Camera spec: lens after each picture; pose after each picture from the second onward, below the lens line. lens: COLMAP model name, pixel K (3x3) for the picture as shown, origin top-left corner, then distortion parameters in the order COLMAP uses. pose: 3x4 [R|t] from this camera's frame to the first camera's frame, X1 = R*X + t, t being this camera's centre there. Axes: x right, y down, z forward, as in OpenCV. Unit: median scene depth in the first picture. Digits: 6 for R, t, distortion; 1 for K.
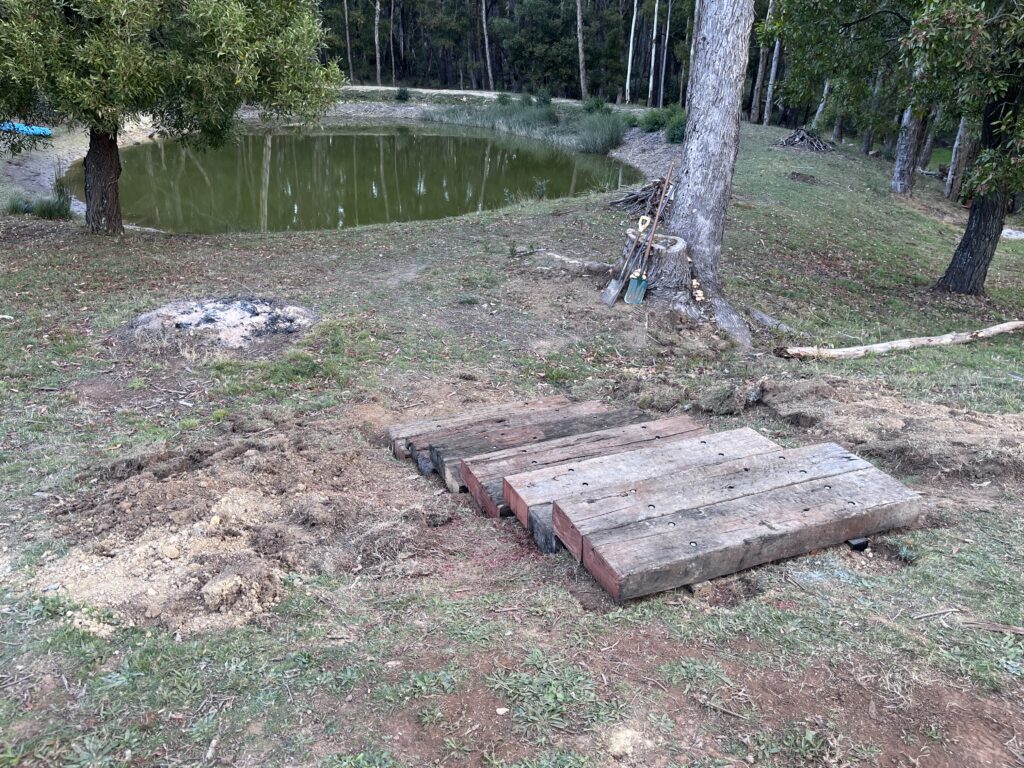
lens RADIAL K [[766.9, 0, 509.8], [0, 766.9, 388.5], [0, 0, 1]] dist [0.027109, -0.009220]
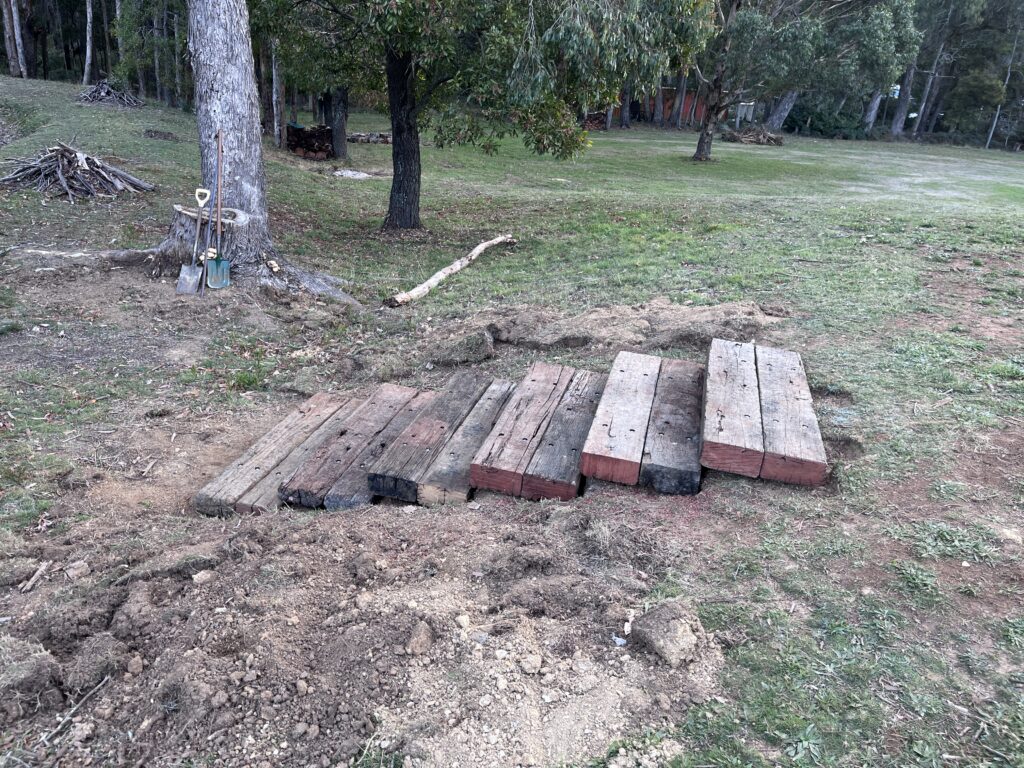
lens RADIAL K [[766.9, 0, 512.9], [0, 766.9, 380.8], [0, 0, 1]] dist [0.027109, -0.009220]
pose [[0.622176, -0.287391, 0.728220, -0.312789], [0.253423, 0.954034, 0.159989, -0.064041], [-0.740725, 0.085006, 0.666408, 0.159004]]
